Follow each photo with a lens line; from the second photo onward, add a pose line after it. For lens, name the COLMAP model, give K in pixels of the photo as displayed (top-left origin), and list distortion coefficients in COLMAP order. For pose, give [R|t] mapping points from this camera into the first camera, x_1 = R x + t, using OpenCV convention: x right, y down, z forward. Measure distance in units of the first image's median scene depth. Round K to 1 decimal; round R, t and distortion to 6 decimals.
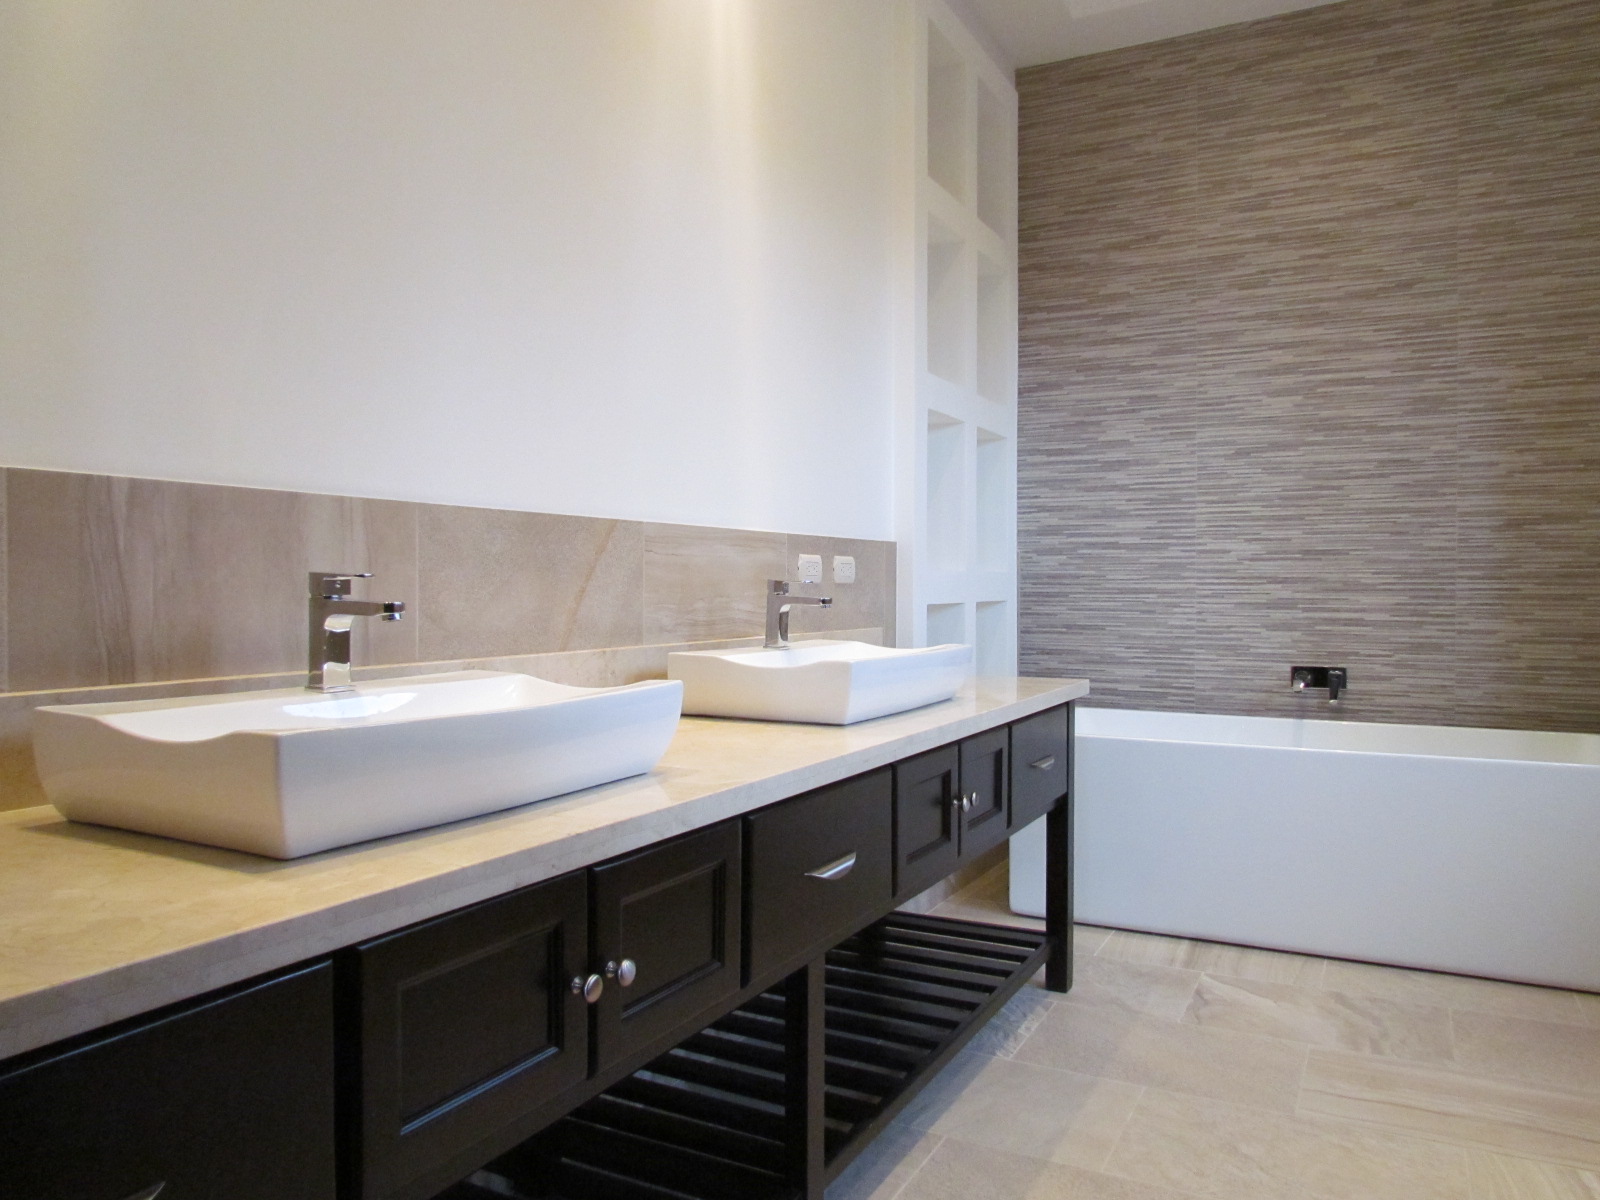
lens RADIAL K [[1135.9, 0, 798.6], [0, 1135.9, 592.9], [0, 0, 1]] dist [-0.037486, 0.014145]
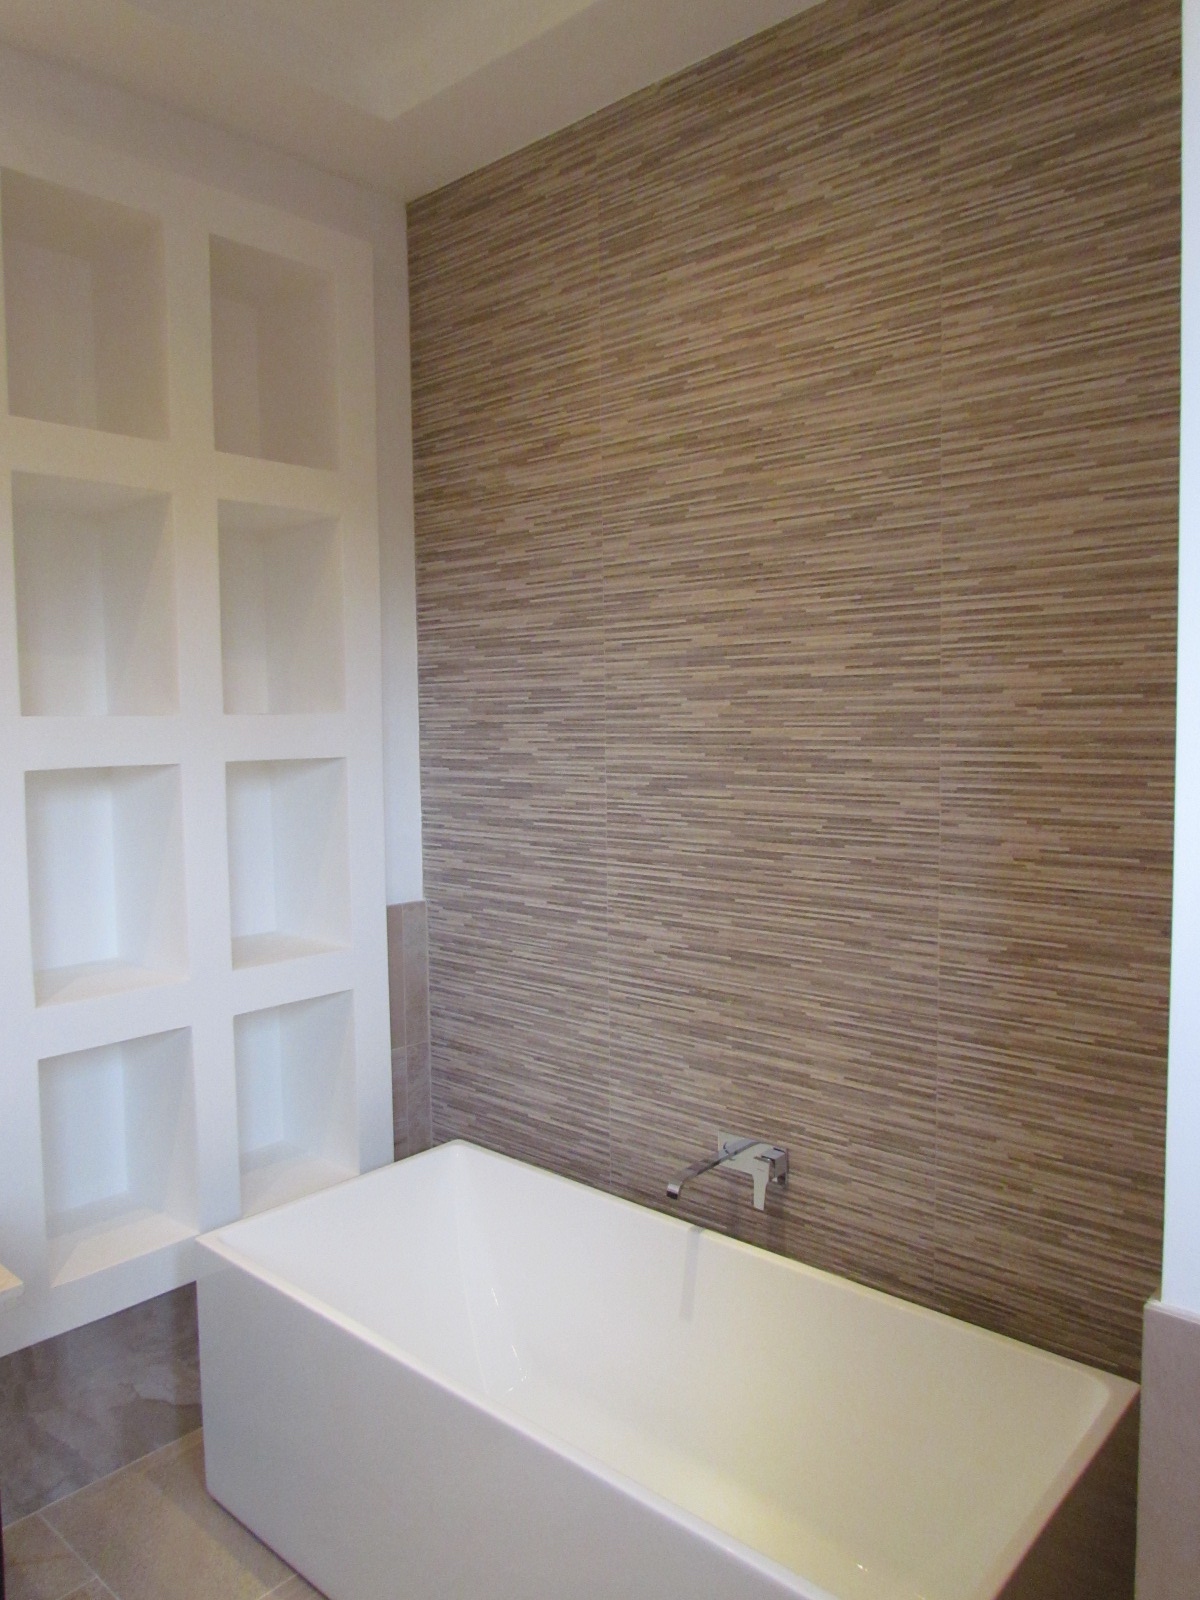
lens RADIAL K [[1135.9, 0, 602.4], [0, 1135.9, 806.0], [0, 0, 1]] dist [-0.037486, 0.014145]
pose [[0.971401, 0.023703, -0.236259, 0.529628], [-0.013857, 0.998968, 0.043249, -0.144548], [0.237040, -0.038738, 0.970727, 0.389312]]
